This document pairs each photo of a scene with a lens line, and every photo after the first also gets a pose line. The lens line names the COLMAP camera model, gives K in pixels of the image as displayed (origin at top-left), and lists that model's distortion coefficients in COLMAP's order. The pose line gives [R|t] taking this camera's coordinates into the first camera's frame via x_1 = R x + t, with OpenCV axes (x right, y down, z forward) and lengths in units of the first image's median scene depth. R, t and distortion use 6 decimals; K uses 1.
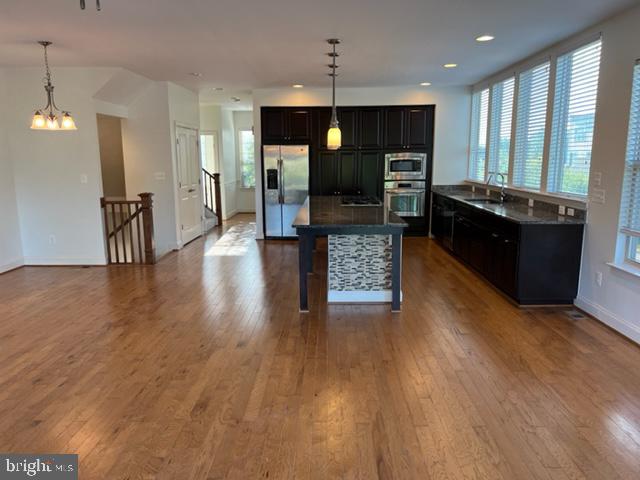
lens RADIAL K [[479.4, 0, 318.1], [0, 479.4, 240.4], [0, 0, 1]] dist [0.057587, -0.072156]
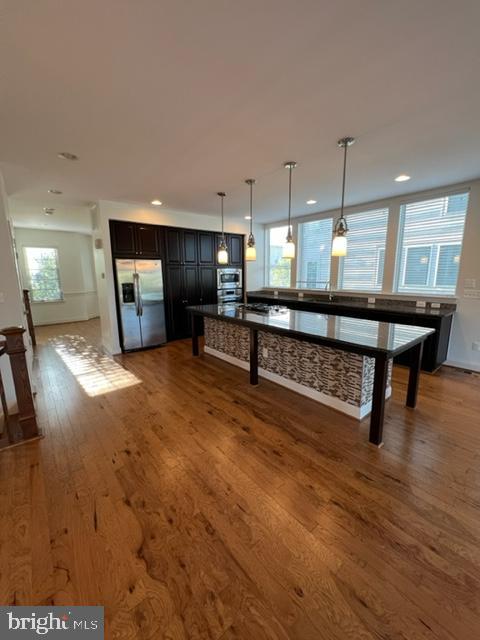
lens RADIAL K [[255.9, 0, 241.6], [0, 255.9, 316.9], [0, 0, 1]] dist [-0.002992, -0.000383]
pose [[0.754392, -0.110344, 0.647084, -0.341945], [0.115711, 0.992688, 0.034378, -0.087327], [-0.646146, 0.048940, 0.761643, 0.562910]]
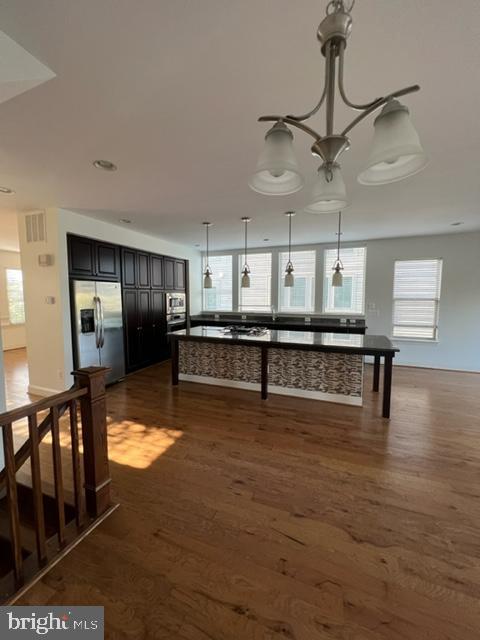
lens RADIAL K [[255.9, 0, 240.8], [0, 255.9, 317.5], [0, 0, 1]] dist [-0.002992, -0.000383]
pose [[0.345473, -0.071184, 0.935725, -0.531794], [0.158821, 0.987170, 0.016460, -0.125408], [-0.924891, 0.142926, 0.352346, 0.762662]]
